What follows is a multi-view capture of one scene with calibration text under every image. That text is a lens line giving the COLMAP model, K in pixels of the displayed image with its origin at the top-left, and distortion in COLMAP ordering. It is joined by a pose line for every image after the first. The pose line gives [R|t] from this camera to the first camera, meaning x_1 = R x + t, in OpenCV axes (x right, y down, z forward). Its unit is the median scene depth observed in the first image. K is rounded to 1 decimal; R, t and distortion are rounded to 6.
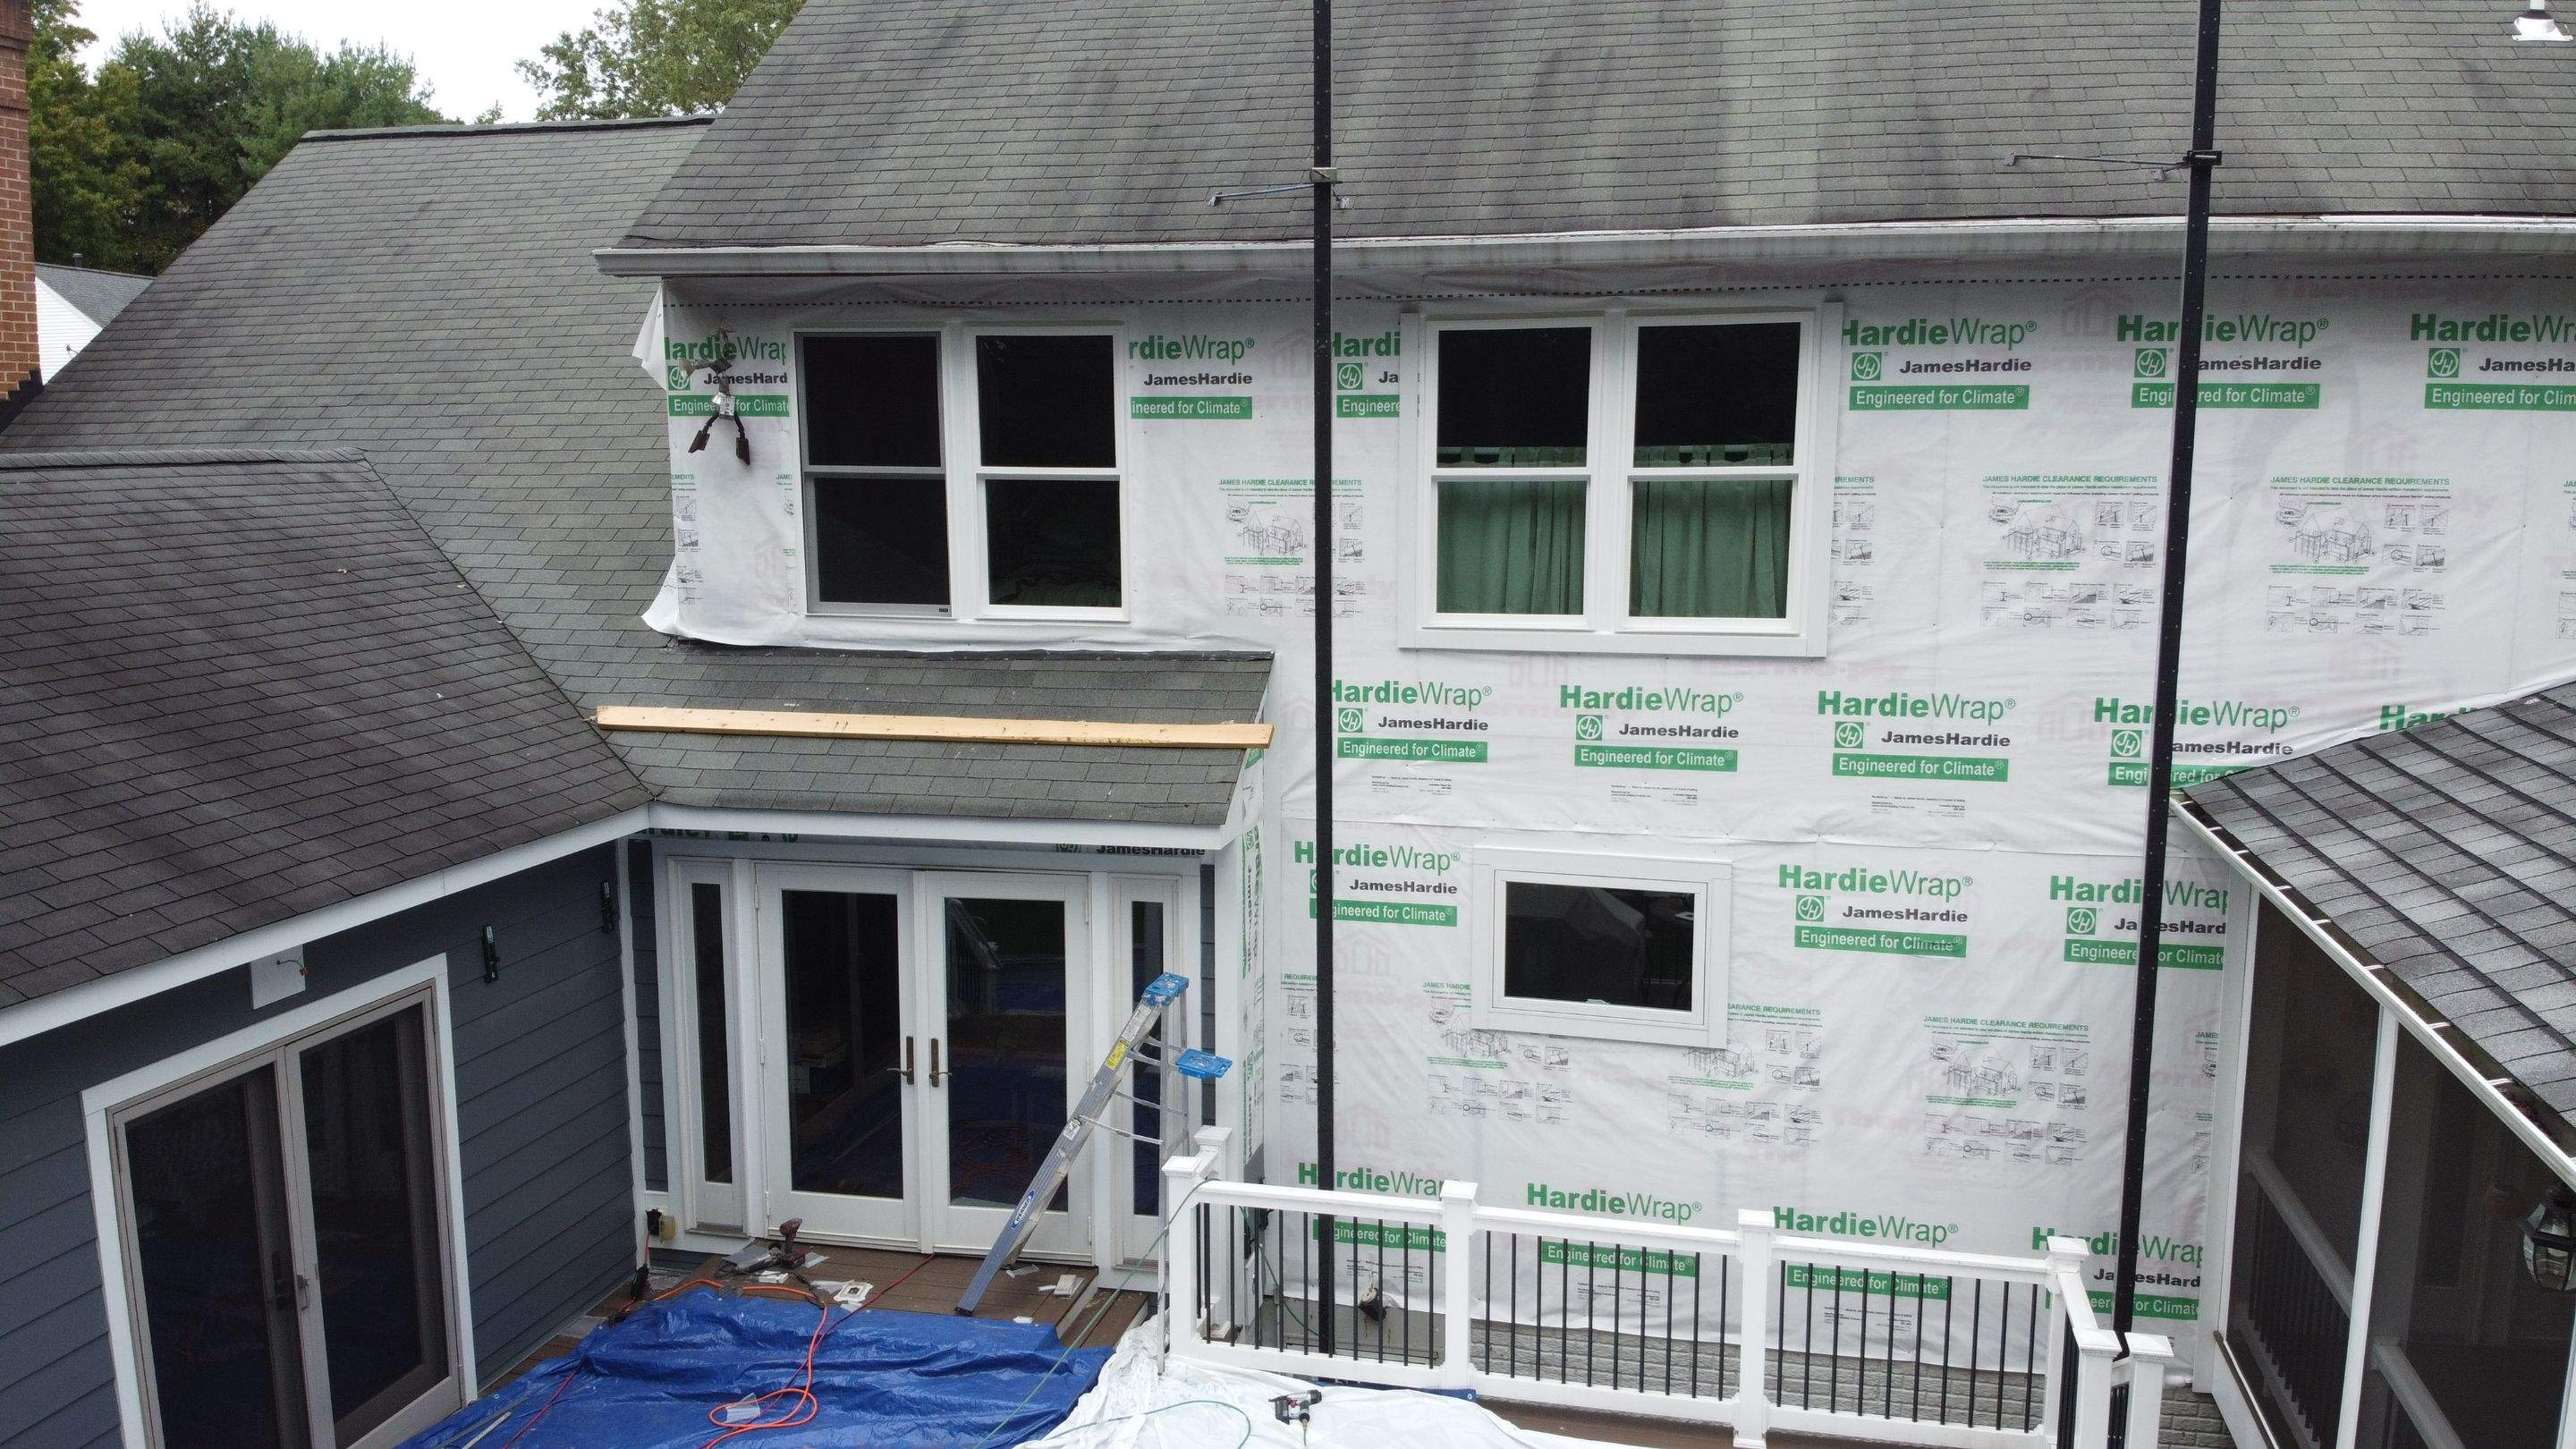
lens RADIAL K [[1905.9, 0, 1304.5], [0, 1905.9, 729.8], [0, 0, 1]] dist [0.097856, -0.201471]
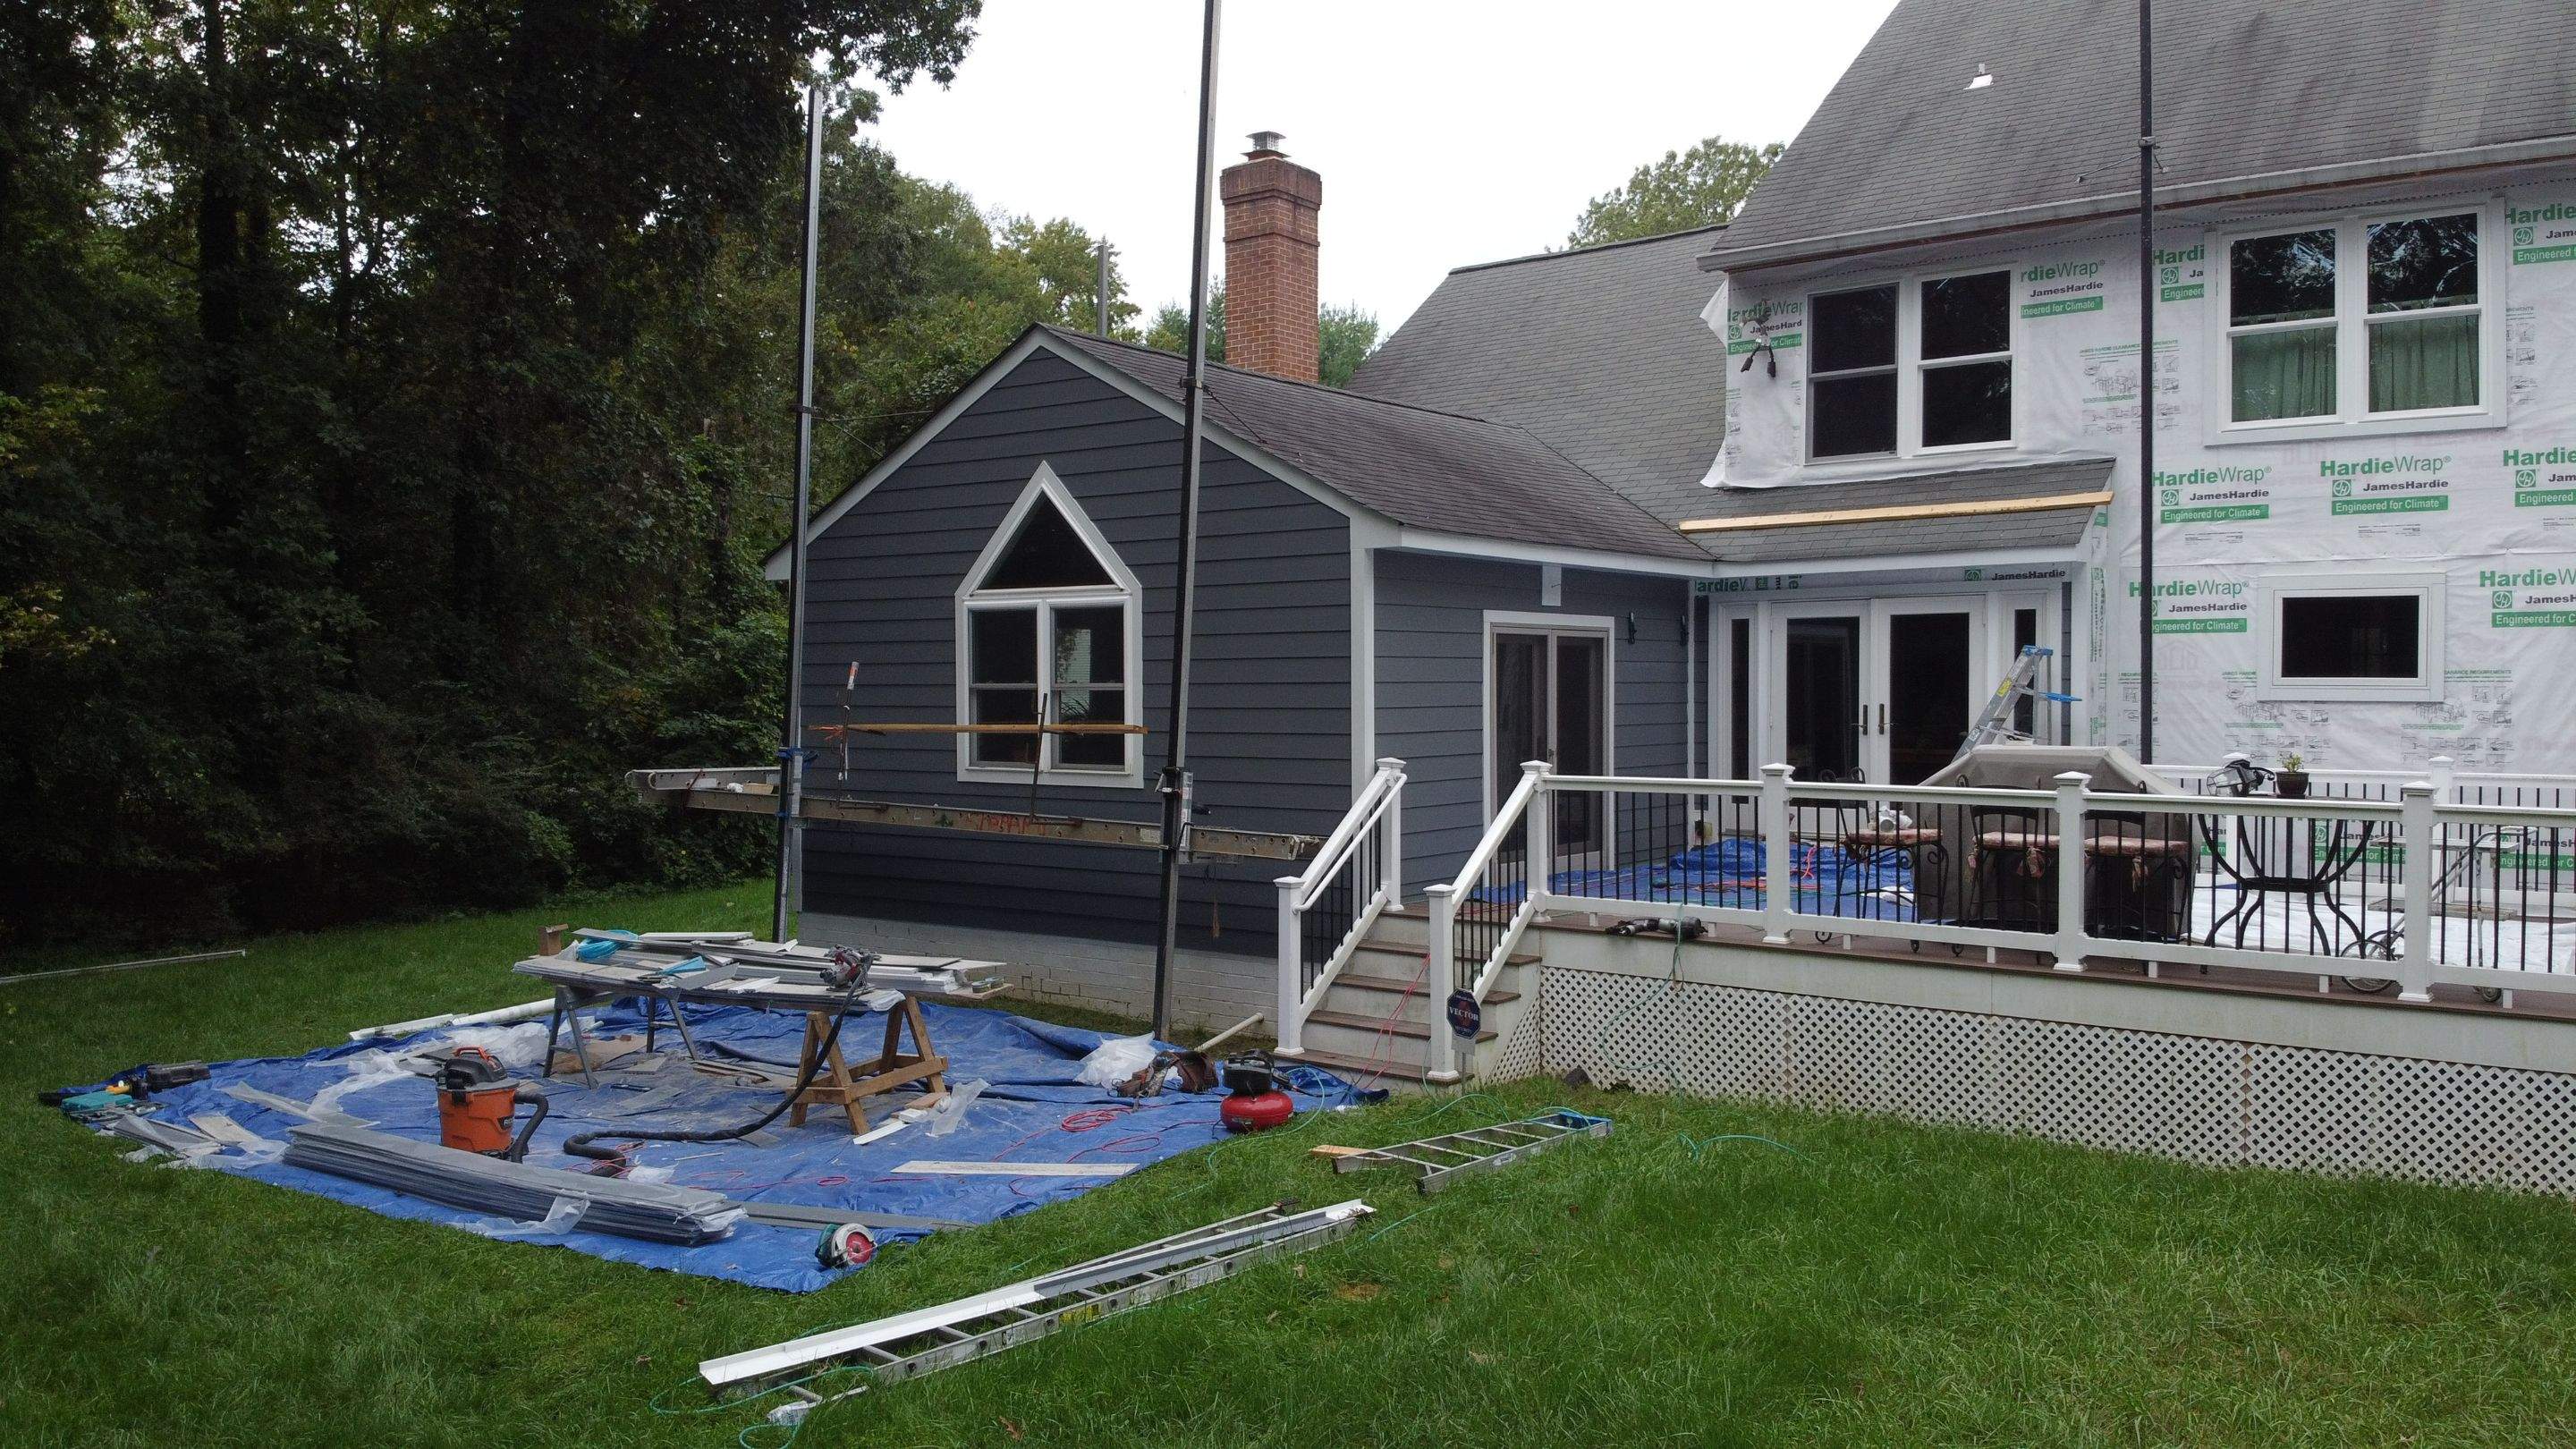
lens RADIAL K [[1913.3, 0, 1284.0], [0, 1913.3, 728.7], [0, 0, 1]] dist [0.071074, -0.155250]
pose [[0.901710, 0.007425, -0.432277, 0.055269], [-0.059038, 0.992601, -0.106101, 0.396546], [0.428291, 0.121193, 0.895477, -0.693906]]
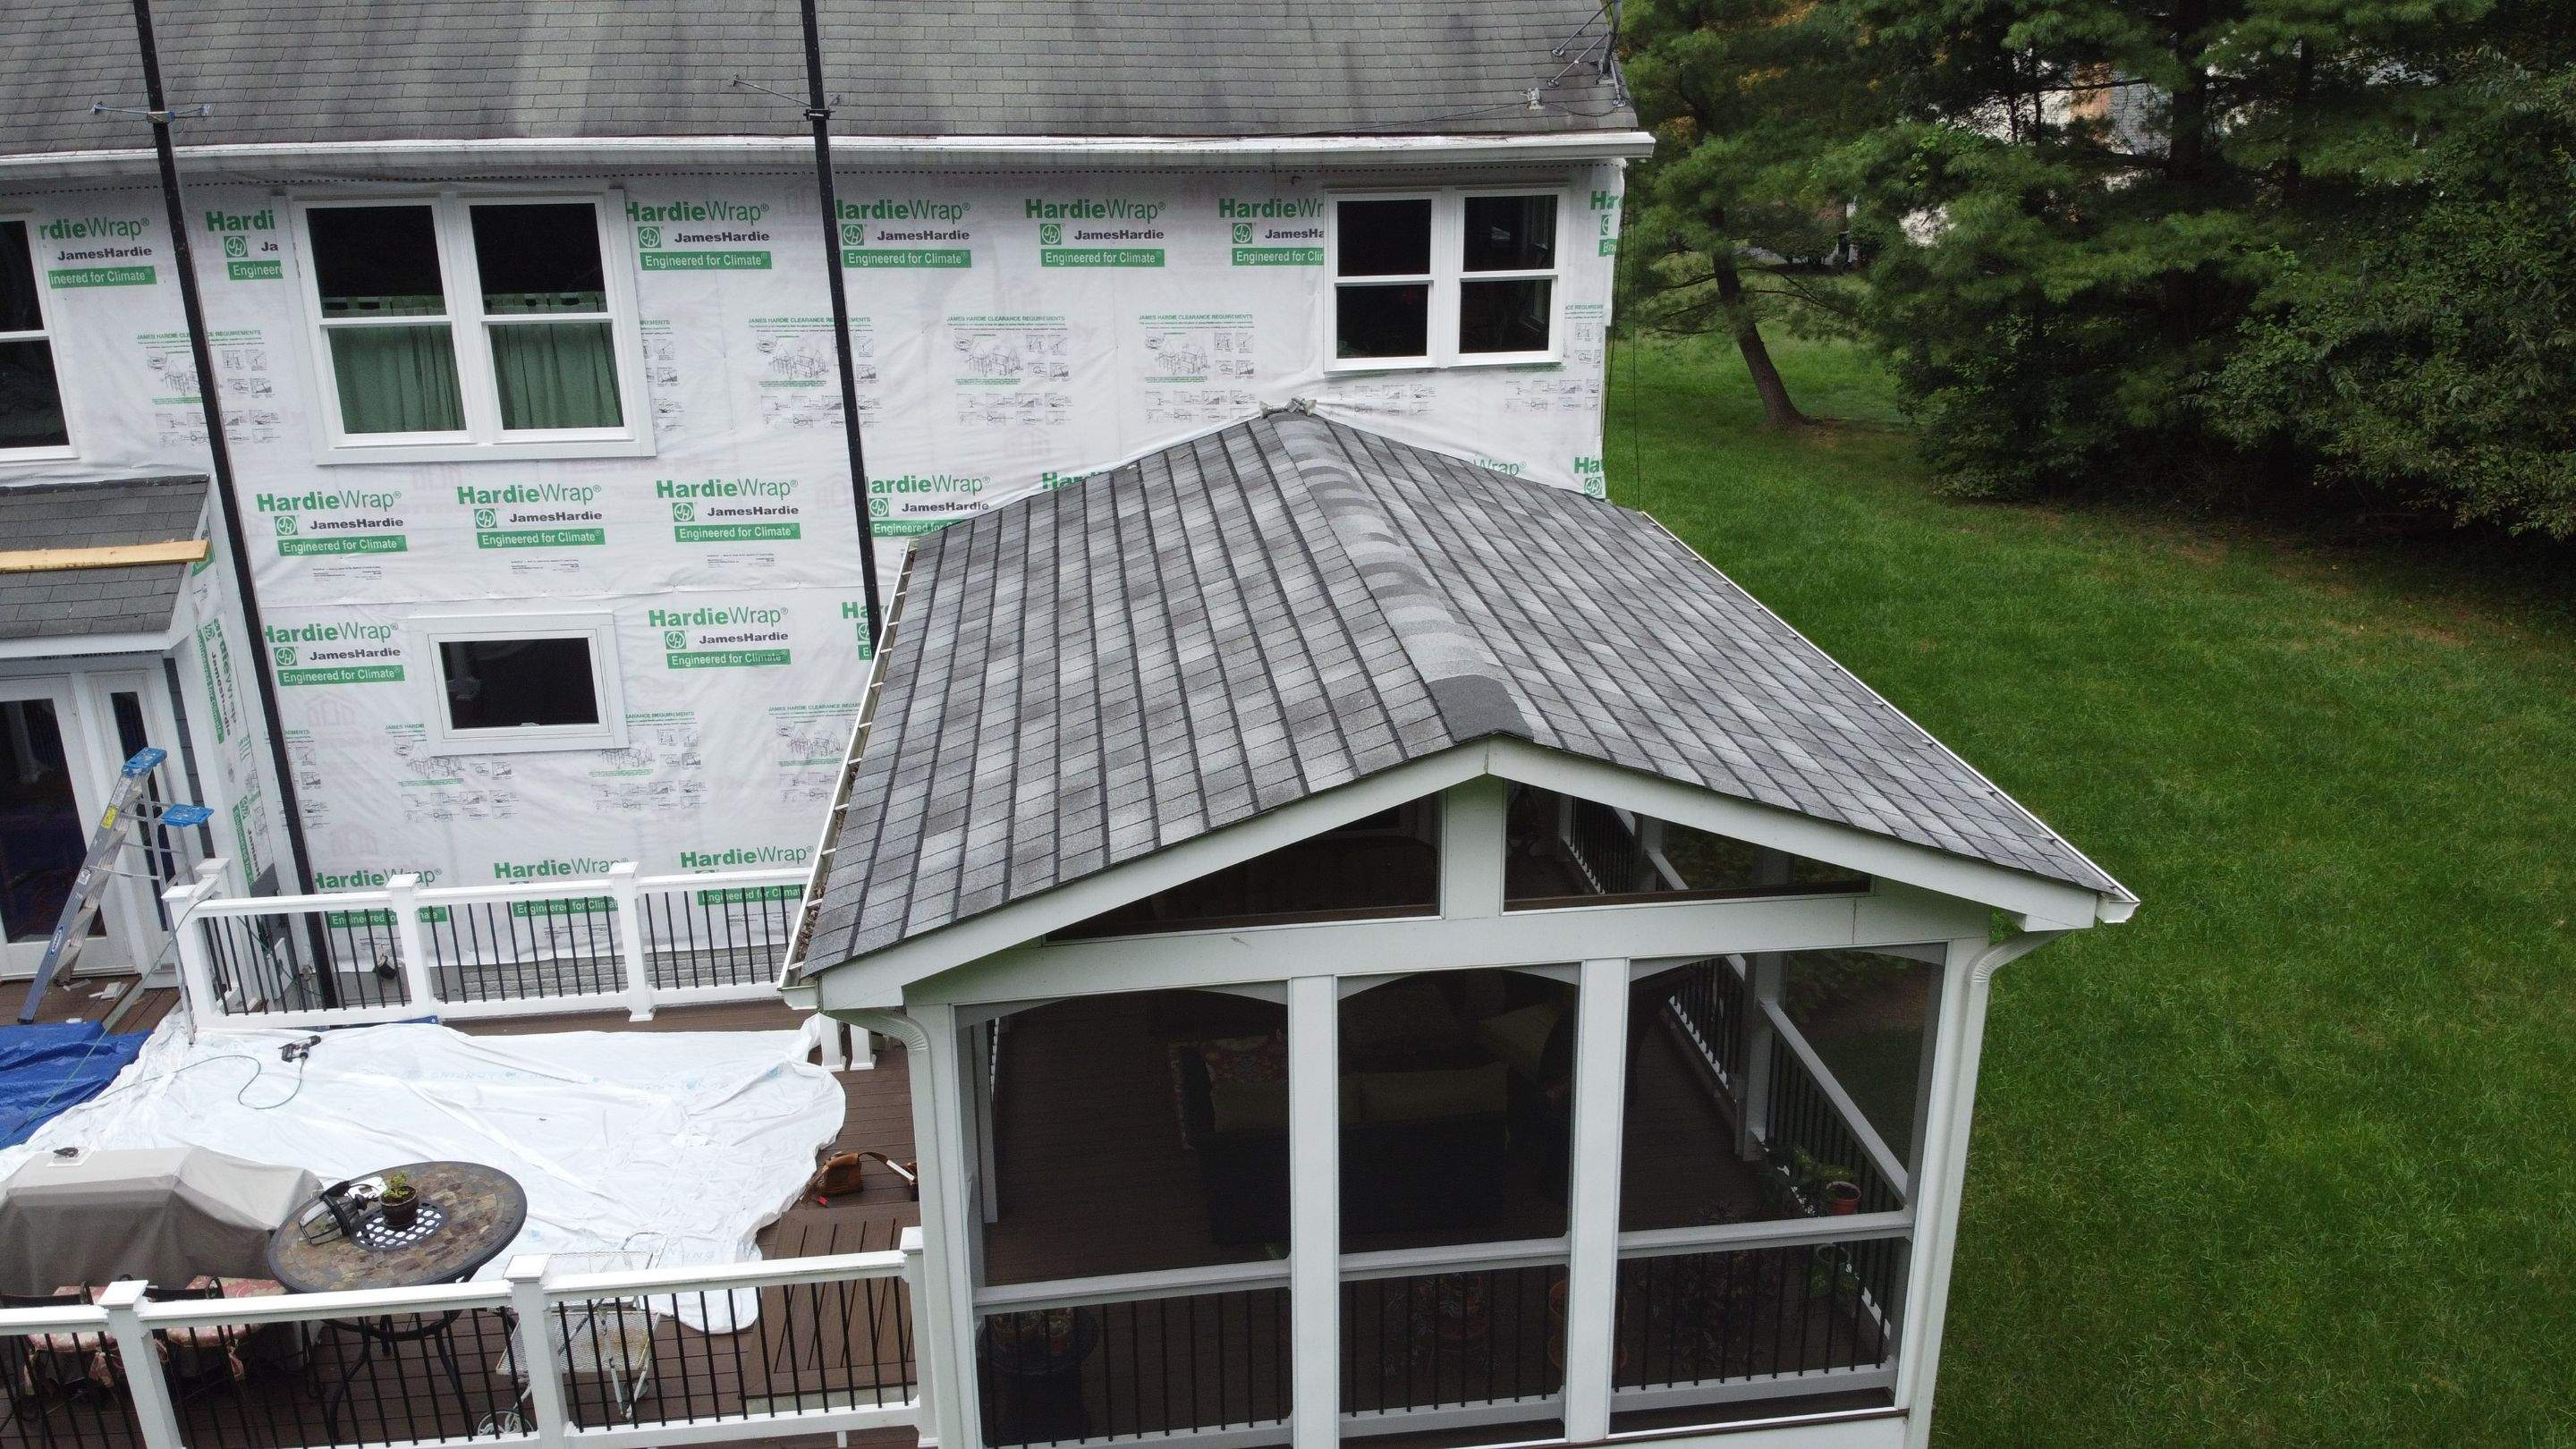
lens RADIAL K [[1952.9, 0, 1313.0], [0, 1952.9, 731.3], [0, 0, 1]] dist [0.044917, -0.120949]
pose [[0.938986, -0.120049, 0.322326, 0.230033], [0.053260, 0.976558, 0.208560, -0.107388], [-0.339807, -0.178668, 0.923368, -0.438370]]
